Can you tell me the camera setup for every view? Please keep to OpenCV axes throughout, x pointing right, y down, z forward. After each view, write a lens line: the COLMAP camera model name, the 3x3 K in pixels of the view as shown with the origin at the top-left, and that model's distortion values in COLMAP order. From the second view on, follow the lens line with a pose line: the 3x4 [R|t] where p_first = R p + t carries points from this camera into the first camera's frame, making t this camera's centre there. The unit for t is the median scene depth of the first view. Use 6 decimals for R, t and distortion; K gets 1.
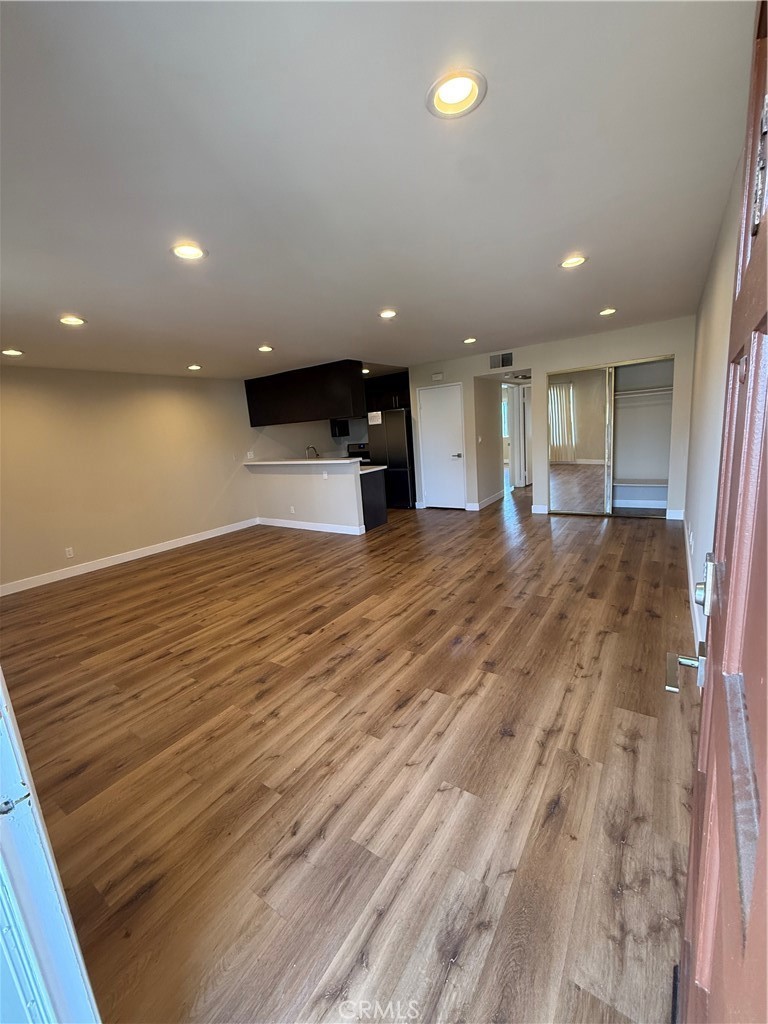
lens RADIAL K [[411.9, 0, 383.2], [0, 411.9, 512.2], [0, 0, 1]] dist [-0.001325, 0.000602]
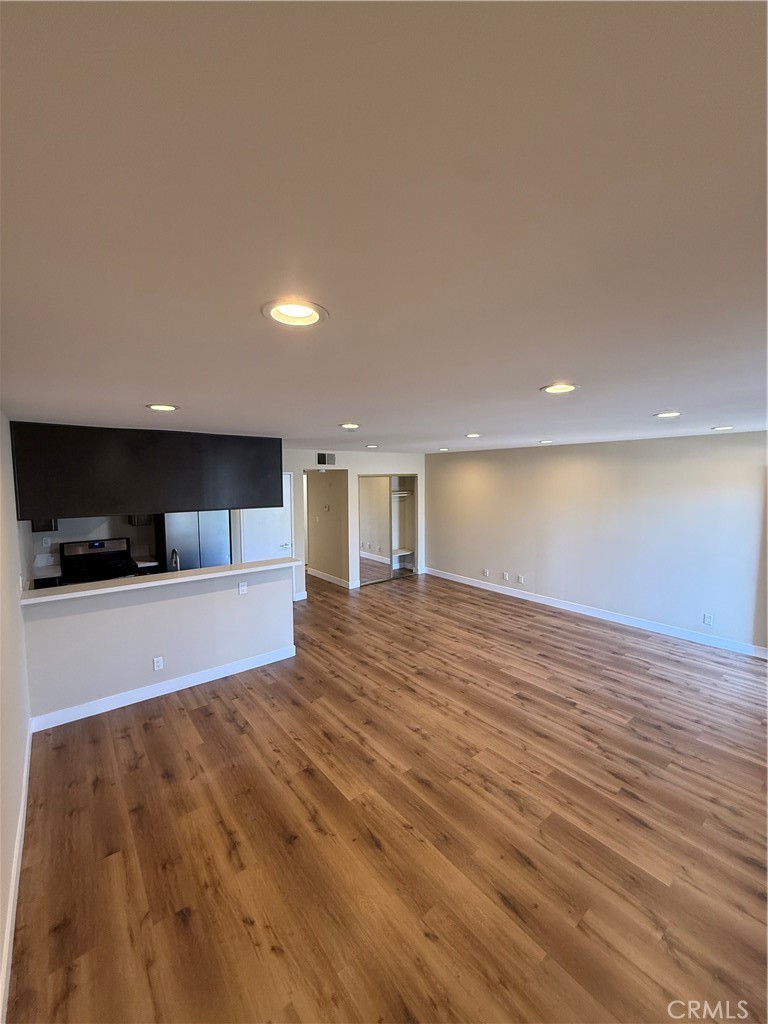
lens RADIAL K [[411.9, 0, 385.0], [0, 411.9, 513.2], [0, 0, 1]] dist [-0.001325, 0.000602]
pose [[0.279783, -0.004548, 0.960052, -1.707639], [0.175278, 0.983424, -0.046421, -0.323860], [-0.943927, 0.181264, 0.275943, 1.289062]]
